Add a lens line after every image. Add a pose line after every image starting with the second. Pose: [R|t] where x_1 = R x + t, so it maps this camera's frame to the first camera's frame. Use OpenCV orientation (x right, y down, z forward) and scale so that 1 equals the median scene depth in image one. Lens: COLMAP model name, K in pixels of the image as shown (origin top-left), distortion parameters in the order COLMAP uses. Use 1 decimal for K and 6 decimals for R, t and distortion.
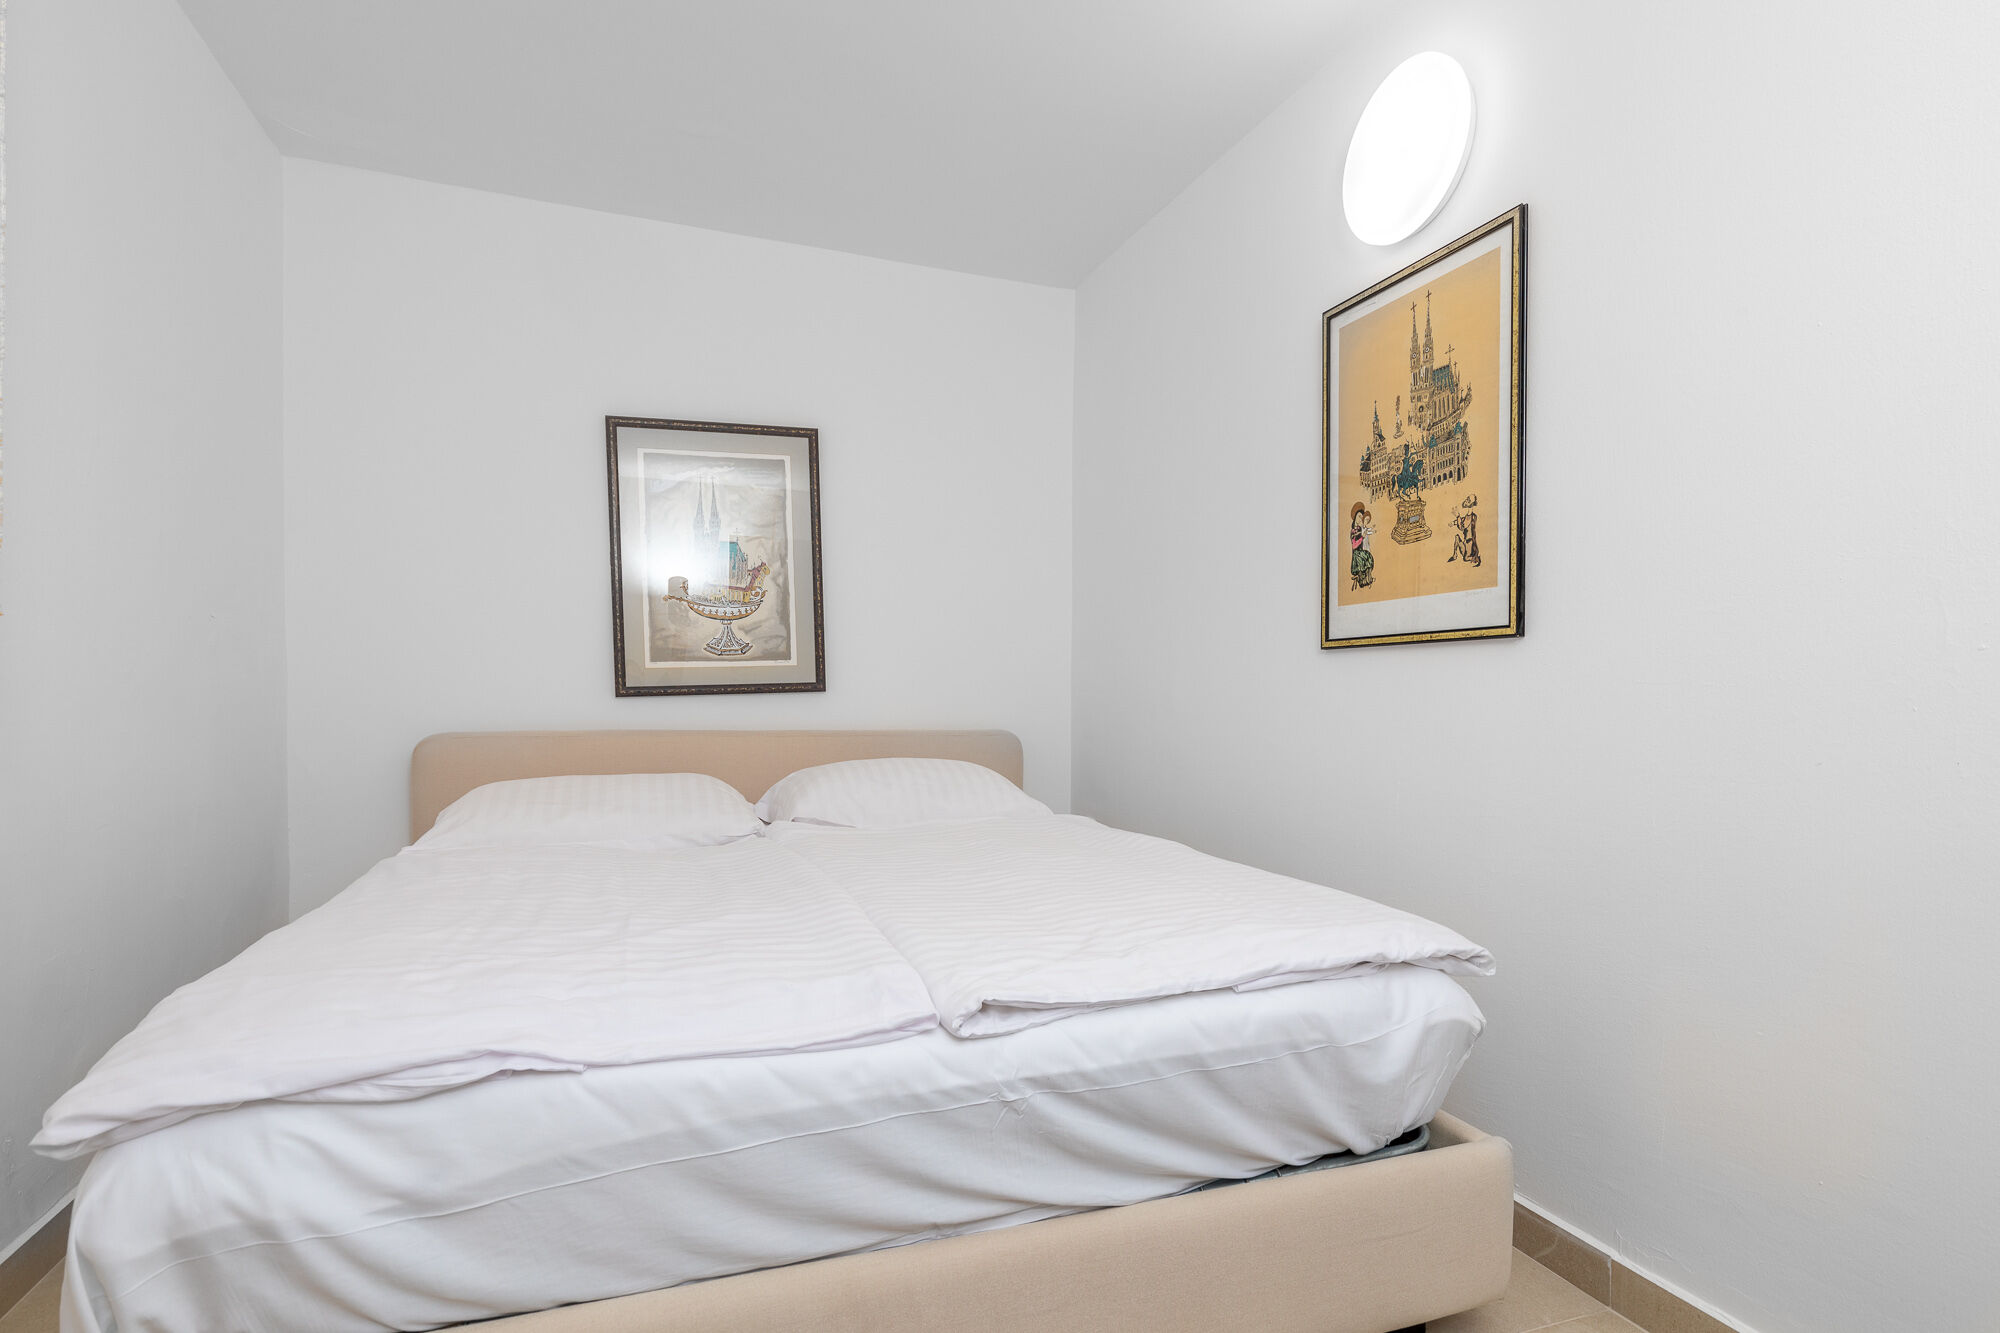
lens RADIAL K [[1021.0, 0, 1006.3], [0, 1021.0, 696.5], [0, 0, 1]] dist [-0.001015, 0.002365]
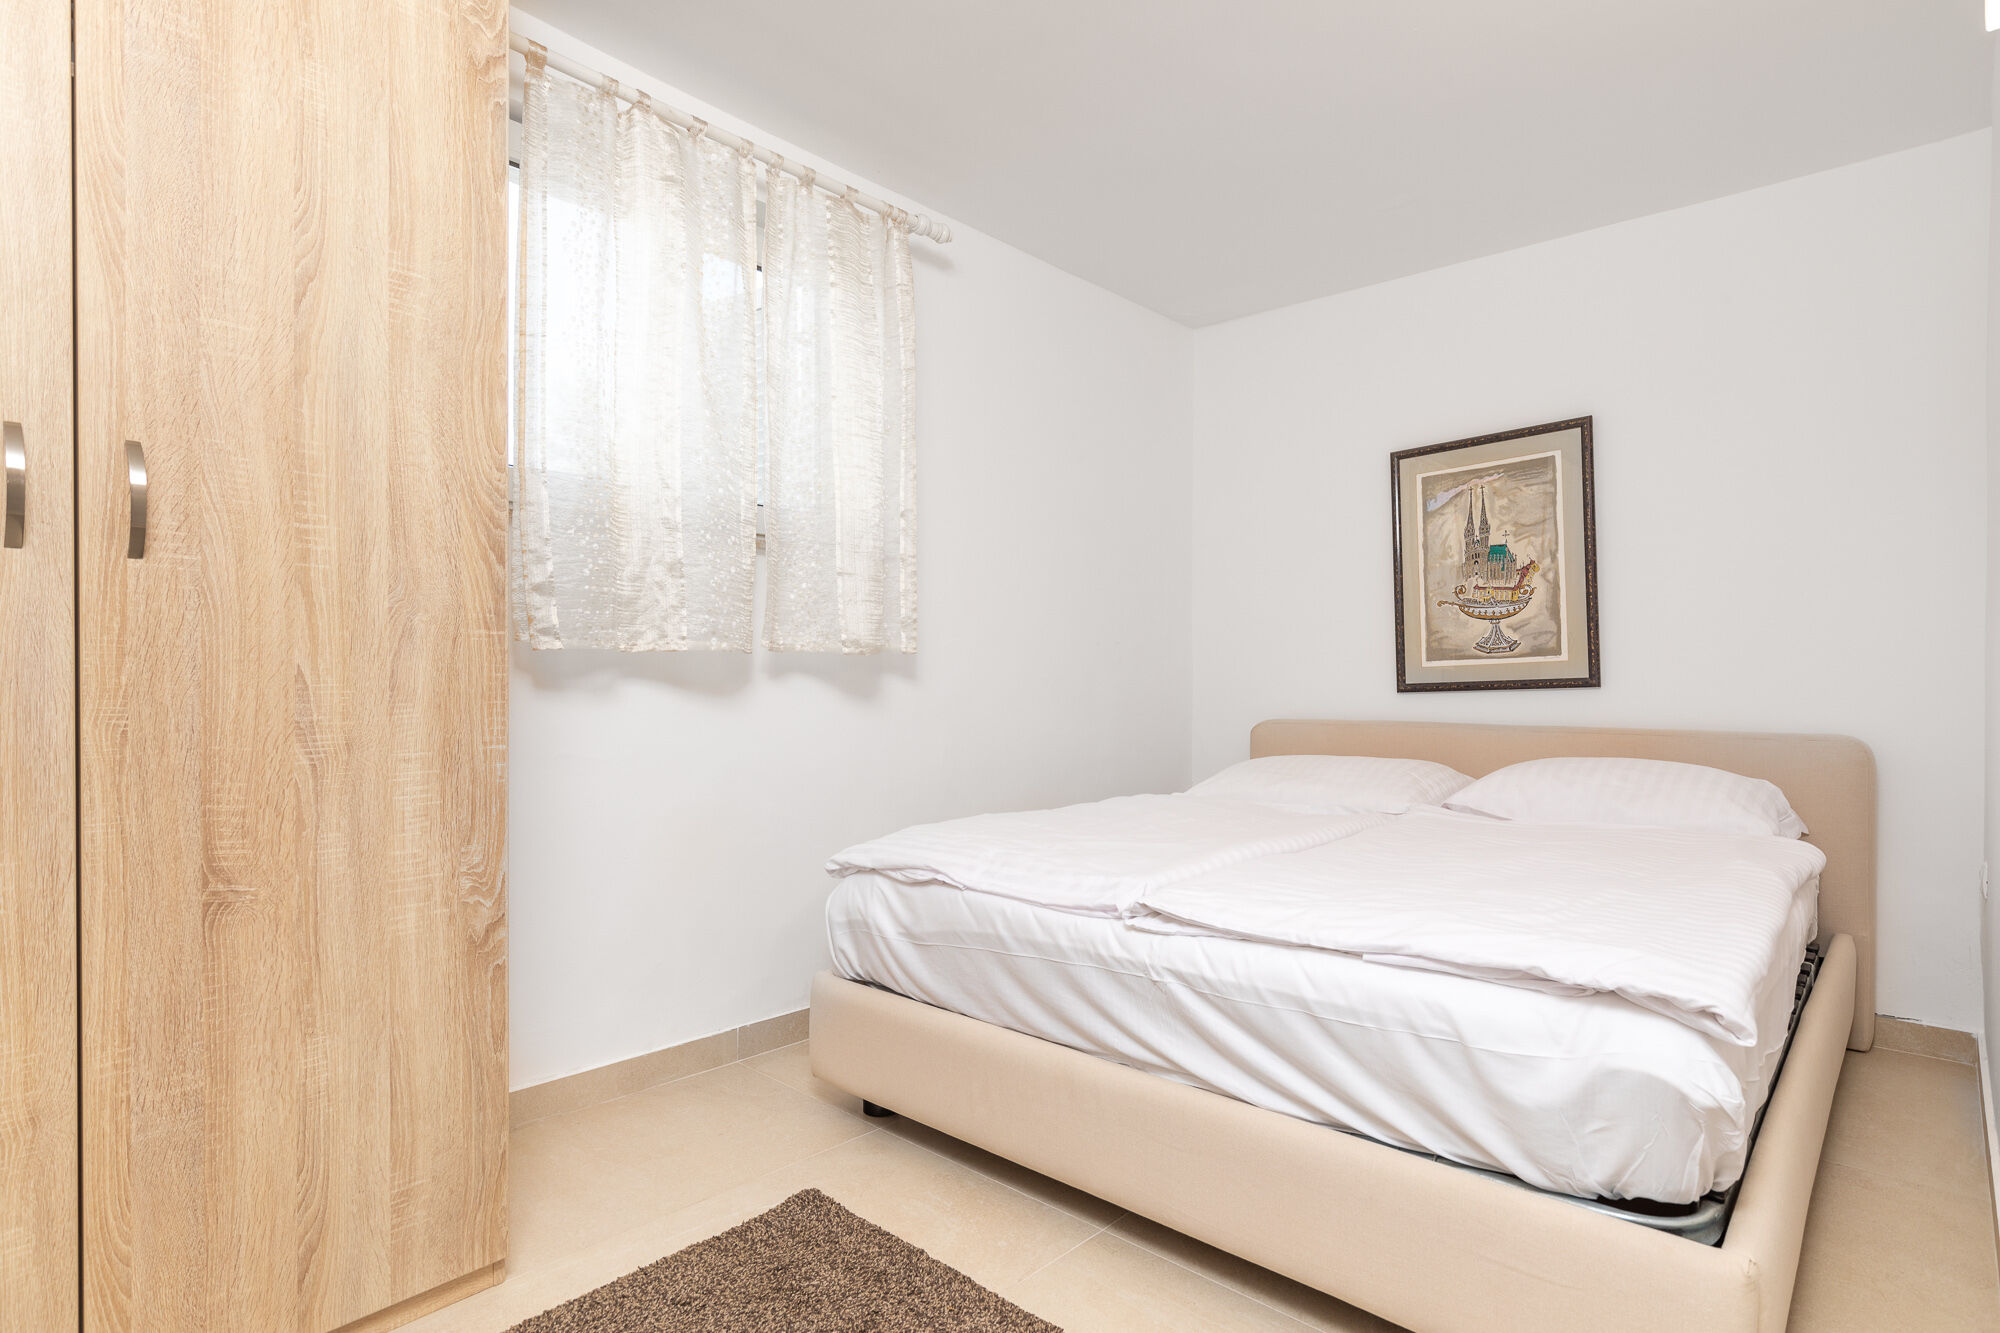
lens RADIAL K [[1021.0, 0, 1001.3], [0, 1021.0, 668.5], [0, 0, 1]] dist [-0.001015, 0.002365]
pose [[0.469264, -0.019846, -0.882835, 0.765084], [-0.002708, 0.999710, -0.023913, 0.003720], [0.883054, 0.013612, 0.469074, 0.105401]]
